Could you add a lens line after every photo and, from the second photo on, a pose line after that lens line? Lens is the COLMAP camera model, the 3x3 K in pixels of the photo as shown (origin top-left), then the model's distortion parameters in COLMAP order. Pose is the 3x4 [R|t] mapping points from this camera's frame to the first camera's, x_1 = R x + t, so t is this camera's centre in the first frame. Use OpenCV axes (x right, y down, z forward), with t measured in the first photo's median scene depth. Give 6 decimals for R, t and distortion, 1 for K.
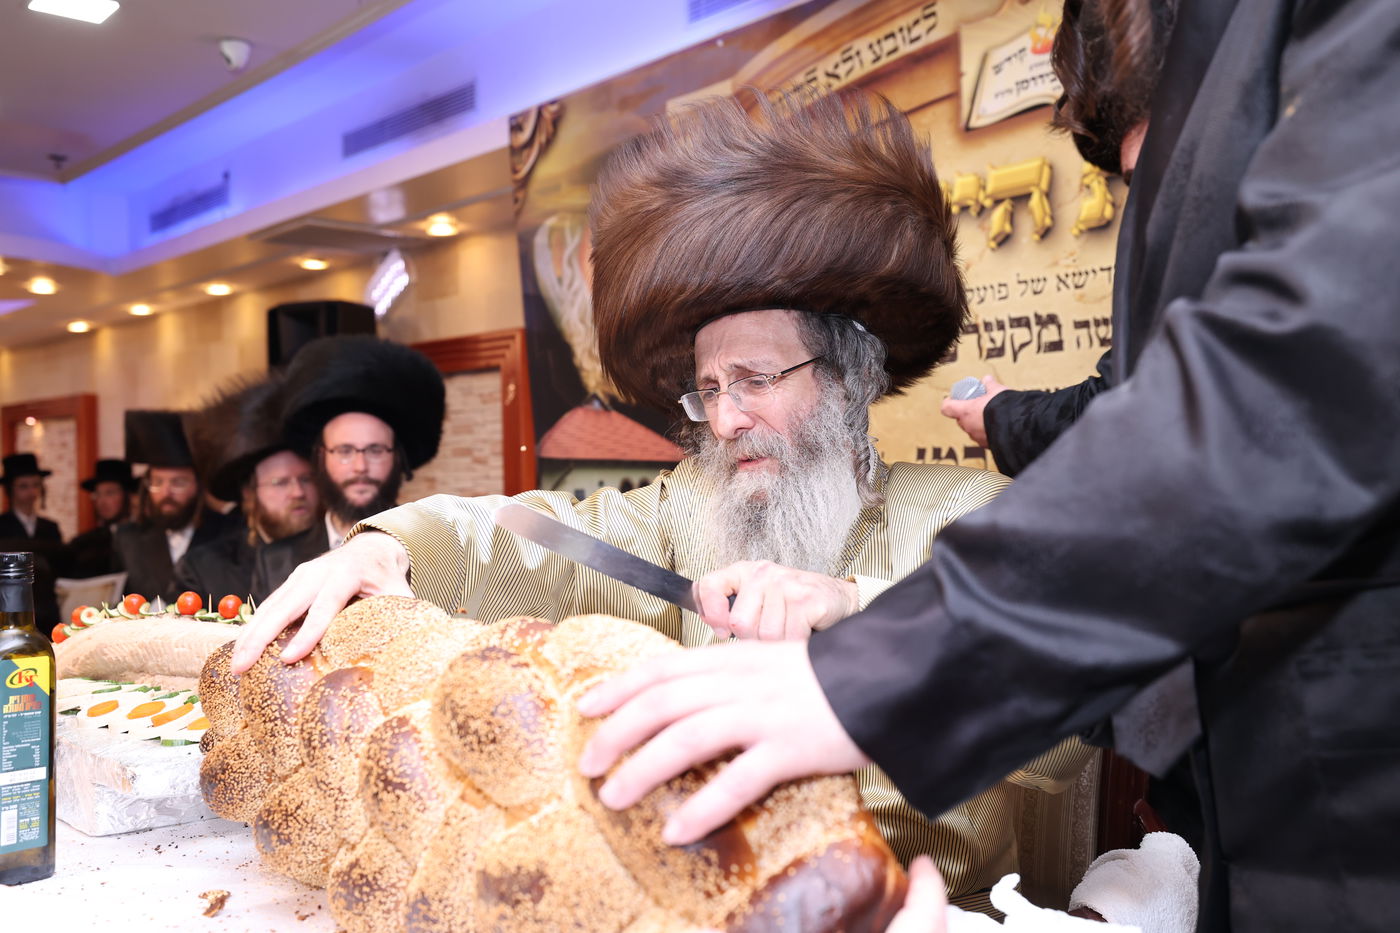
lens RADIAL K [[1326.5, 0, 685.1], [0, 1326.5, 453.8], [0, 0, 1]] dist [0.036016, 0.080530]
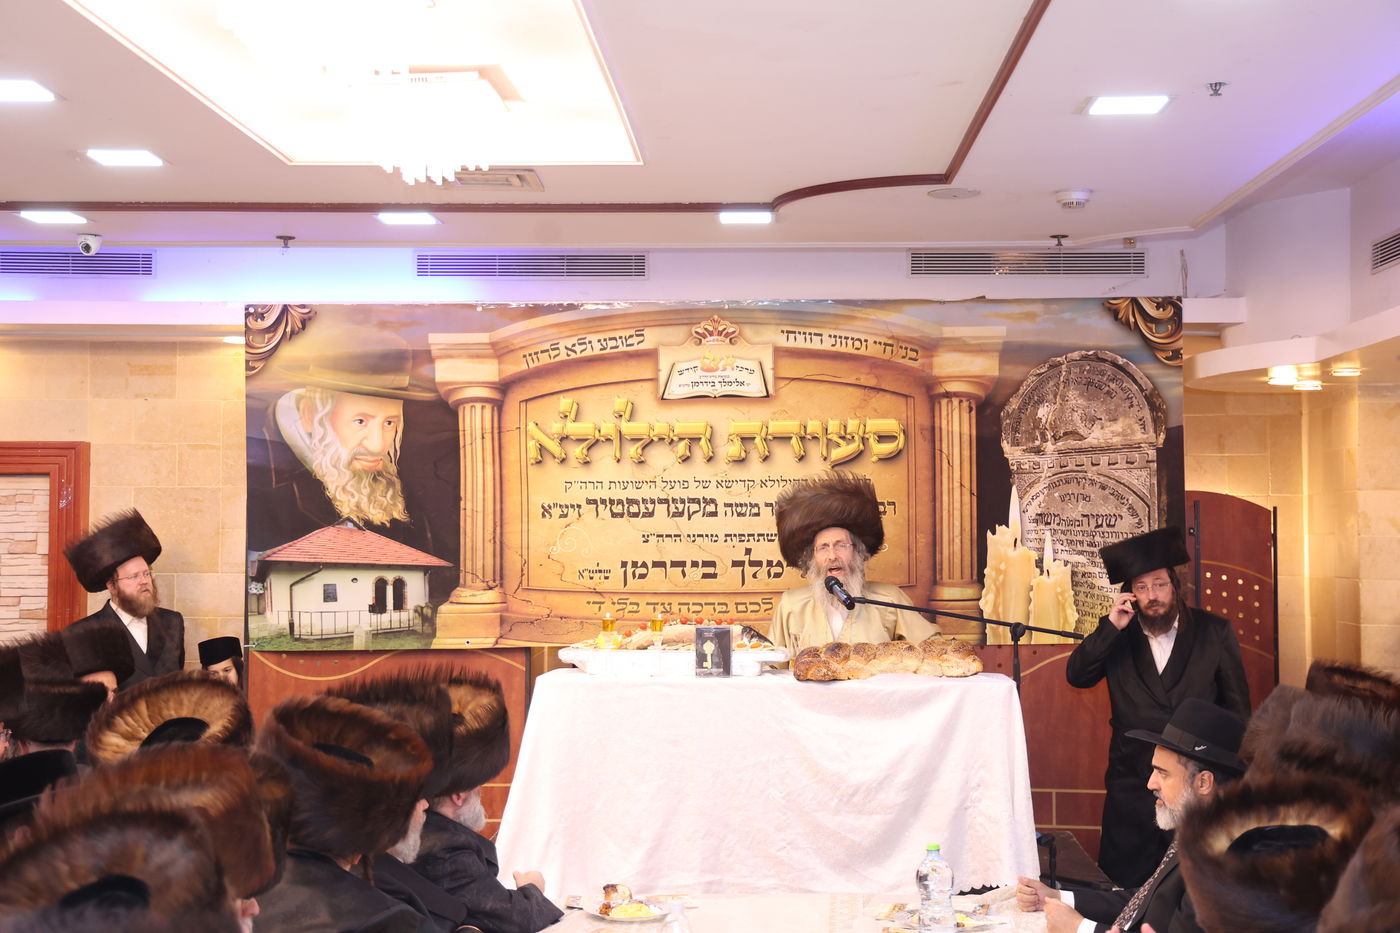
lens RADIAL K [[2105.0, 0, 702.8], [0, 2105.0, 417.3], [0, 0, 1]] dist [0.146543, 0.015735]
pose [[0.689128, 0.063198, 0.721879, -1.811197], [-0.021671, 0.997541, -0.066643, -0.010839], [-0.724316, 0.030282, 0.688803, -1.072794]]
